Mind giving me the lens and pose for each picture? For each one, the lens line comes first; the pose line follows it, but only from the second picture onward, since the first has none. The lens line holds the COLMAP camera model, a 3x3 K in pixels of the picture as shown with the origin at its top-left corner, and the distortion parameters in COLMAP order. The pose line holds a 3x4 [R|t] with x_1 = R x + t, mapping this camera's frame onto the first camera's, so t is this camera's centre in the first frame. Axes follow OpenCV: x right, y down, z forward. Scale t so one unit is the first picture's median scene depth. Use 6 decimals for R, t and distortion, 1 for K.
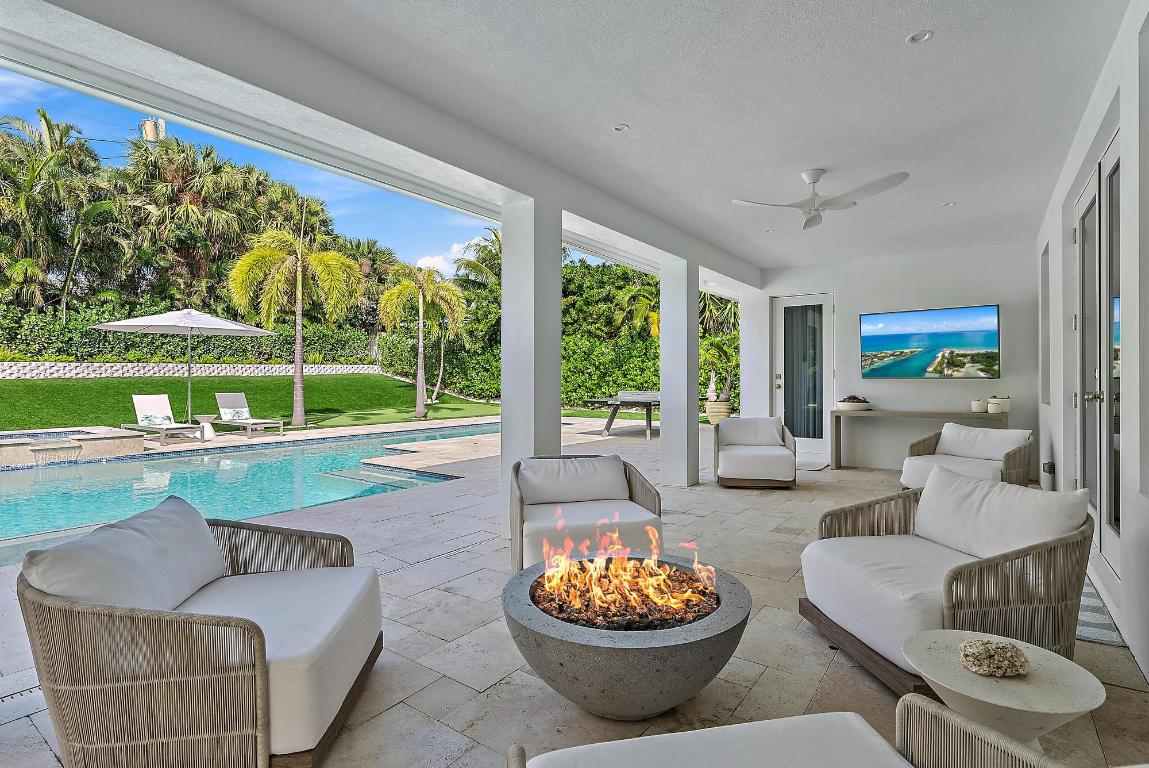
lens RADIAL K [[555.0, 0, 574.5], [0, 555.0, 384.0], [0, 0, 1]] dist [-0.000788, -0.000255]
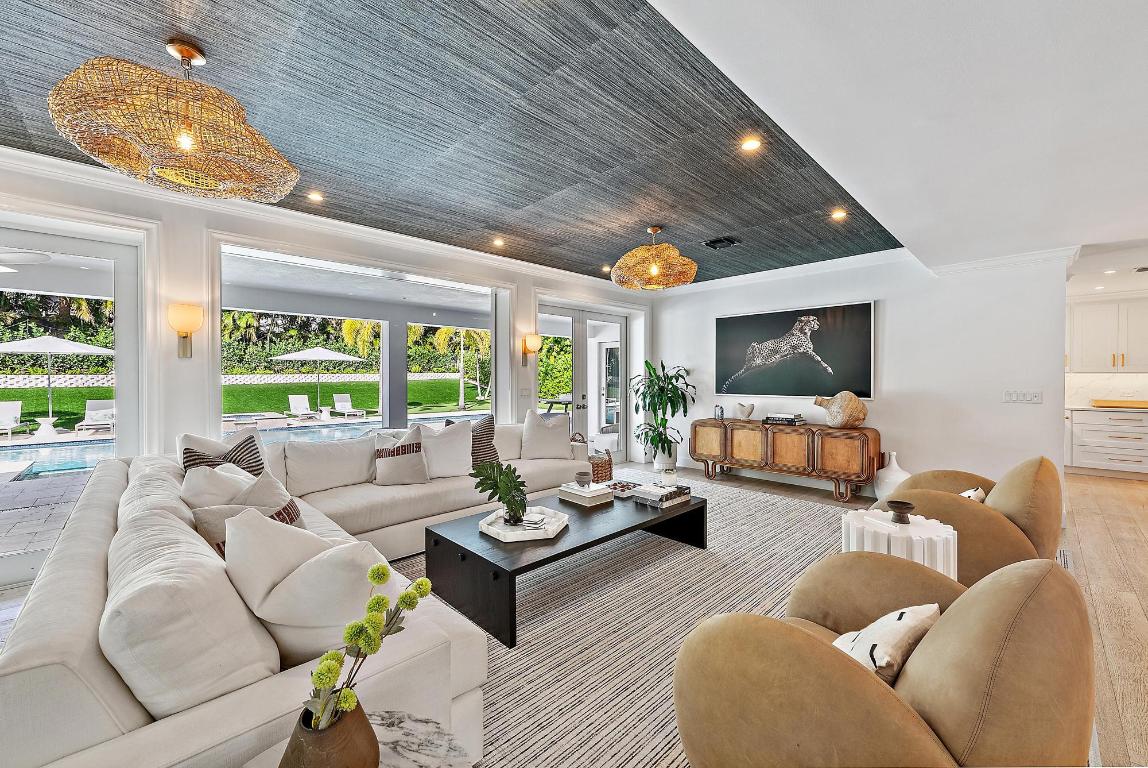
lens RADIAL K [[447.2, 0, 574.0], [0, 447.2, 384.0], [0, 0, 1]] dist [0.000015, 0.000062]
pose [[0.984196, -0.001157, -0.177080, 0.244316], [0.002080, 0.999985, 0.005024, -0.014831], [0.177072, -0.005313, 0.984184, -0.179329]]
